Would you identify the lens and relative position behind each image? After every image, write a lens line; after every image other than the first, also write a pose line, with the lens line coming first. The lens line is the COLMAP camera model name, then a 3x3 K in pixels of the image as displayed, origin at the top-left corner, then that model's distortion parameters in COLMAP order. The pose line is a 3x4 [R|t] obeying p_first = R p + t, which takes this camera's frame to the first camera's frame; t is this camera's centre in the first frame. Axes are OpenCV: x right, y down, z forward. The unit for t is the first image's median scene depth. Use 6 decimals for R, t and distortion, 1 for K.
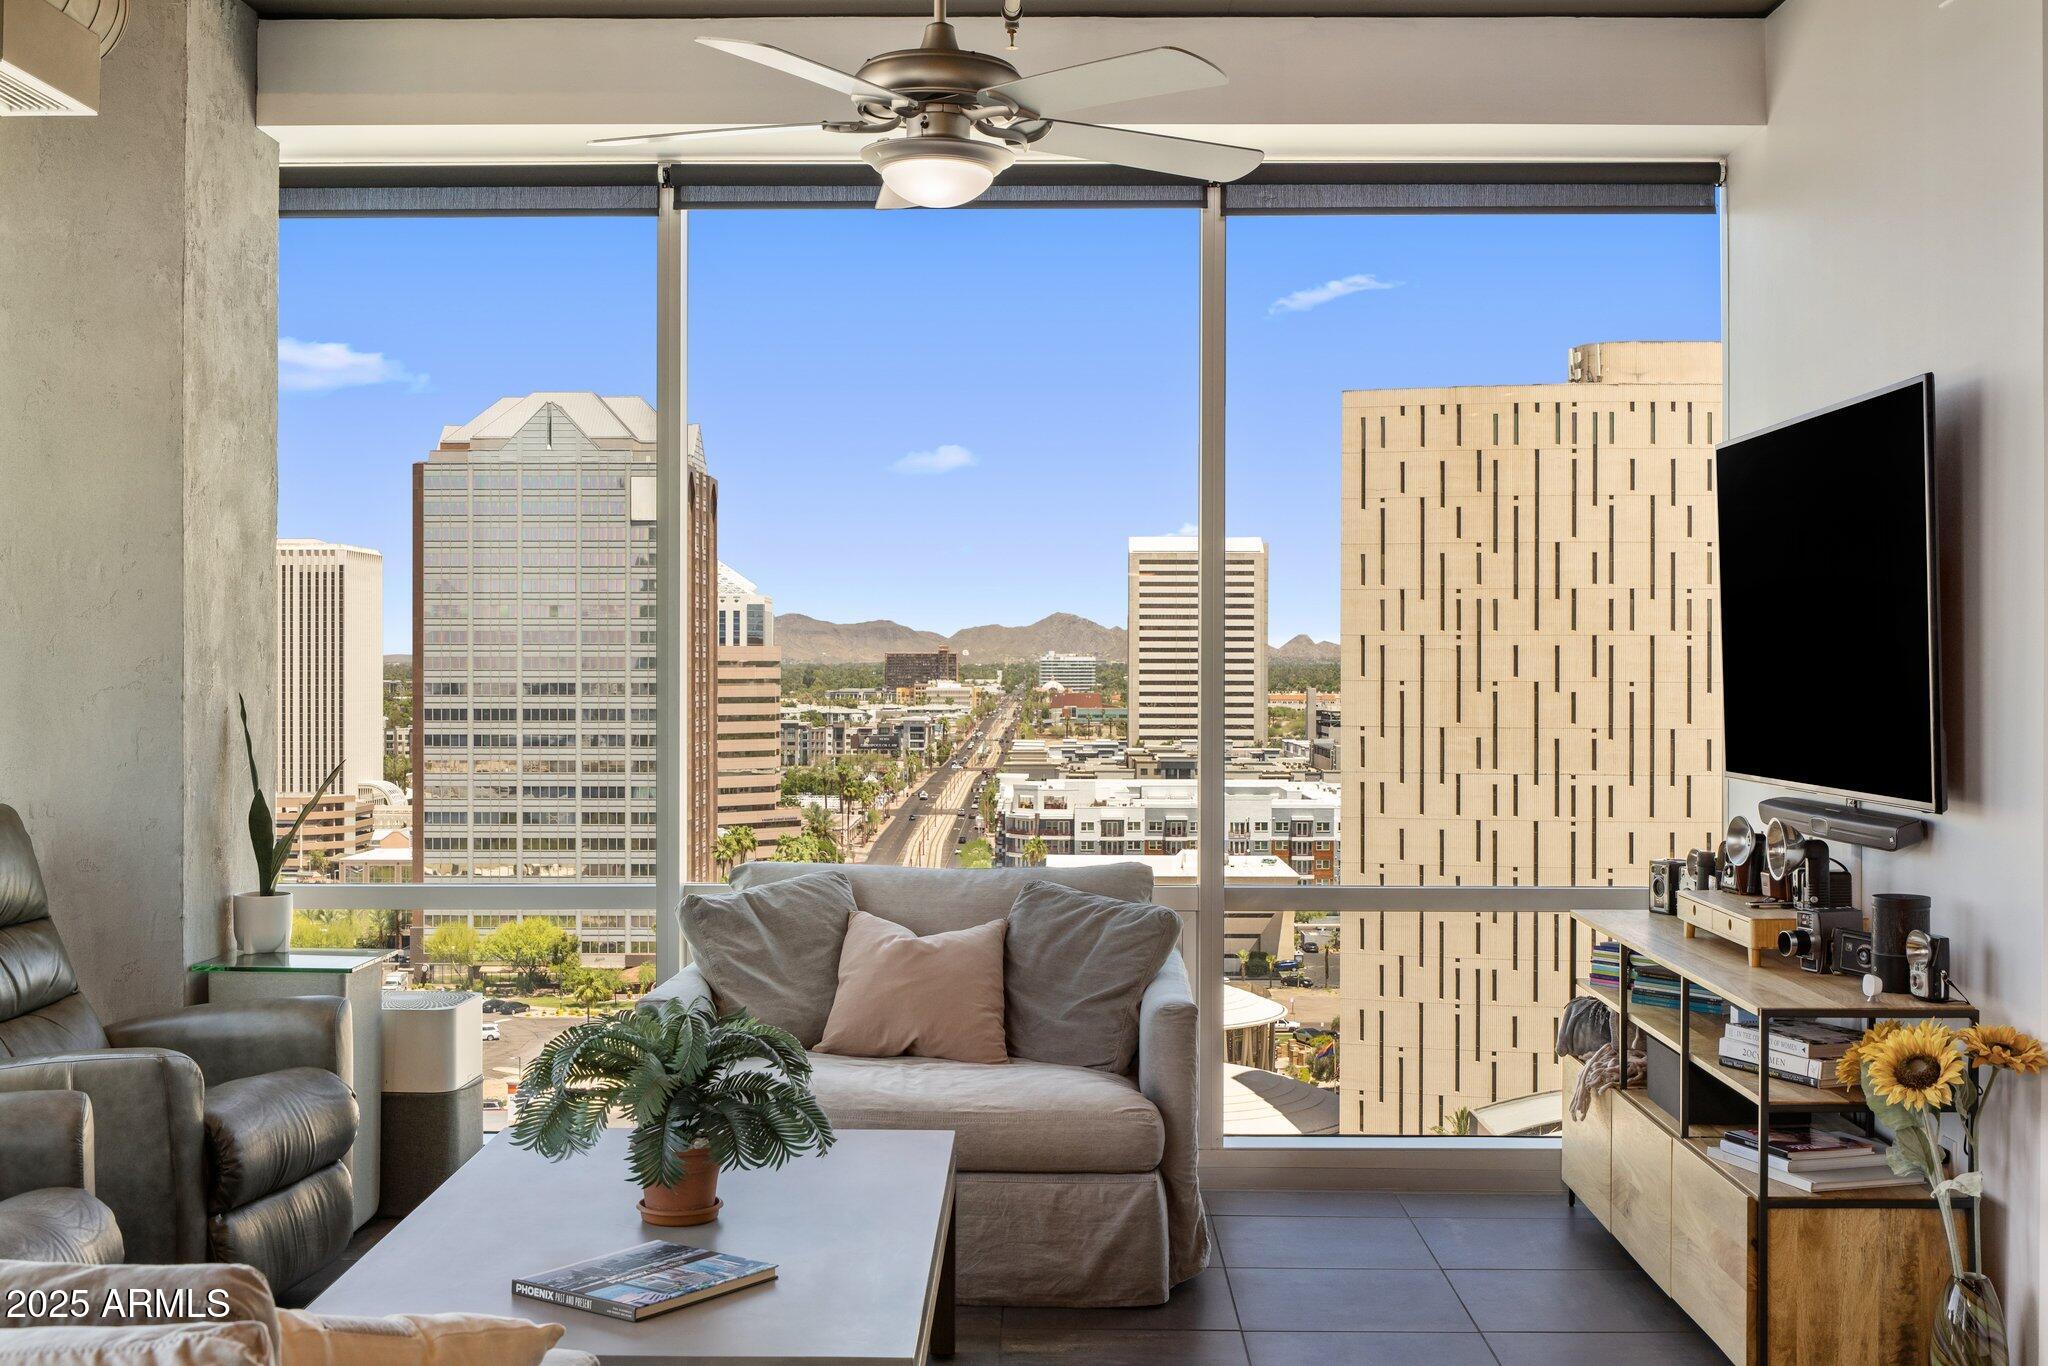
lens RADIAL K [[2379.5, 0, 1024.0], [0, 2379.5, 683.0], [0, 0, 1]] dist [-0.000870, -0.074119]
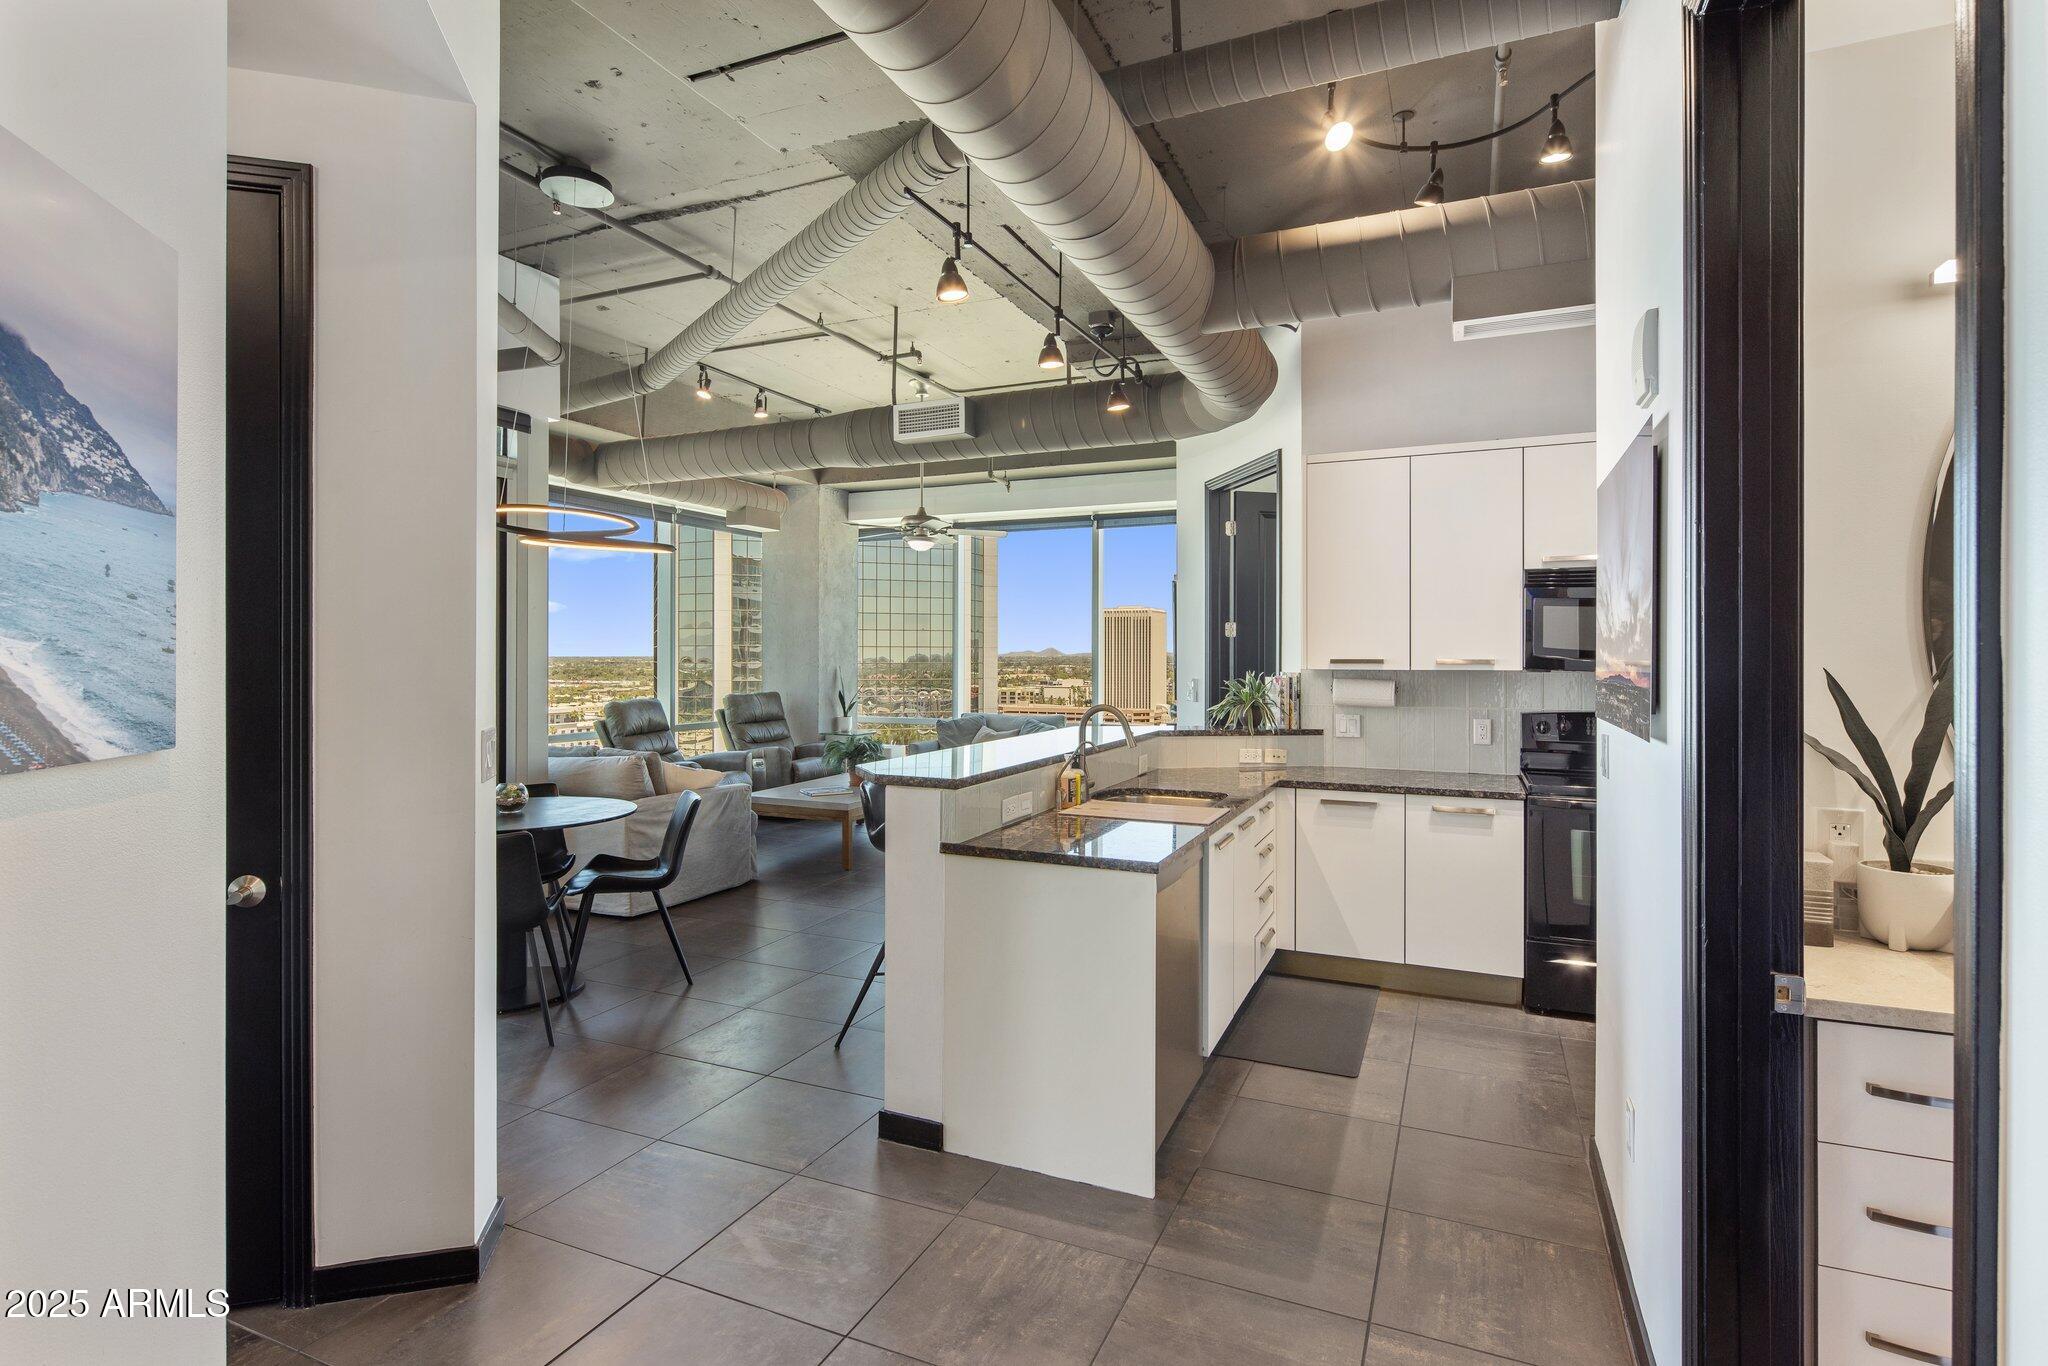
lens RADIAL K [[1001.2, 0, 1023.0], [0, 1001.2, 658.3], [0, 0, 1]] dist [0.003375, -0.000362]
pose [[0.916624, 0.000590, -0.399751, 0.637266], [-0.003157, 0.999978, -0.005763, 0.000123], [0.399739, 0.006544, 0.916606, -0.419657]]
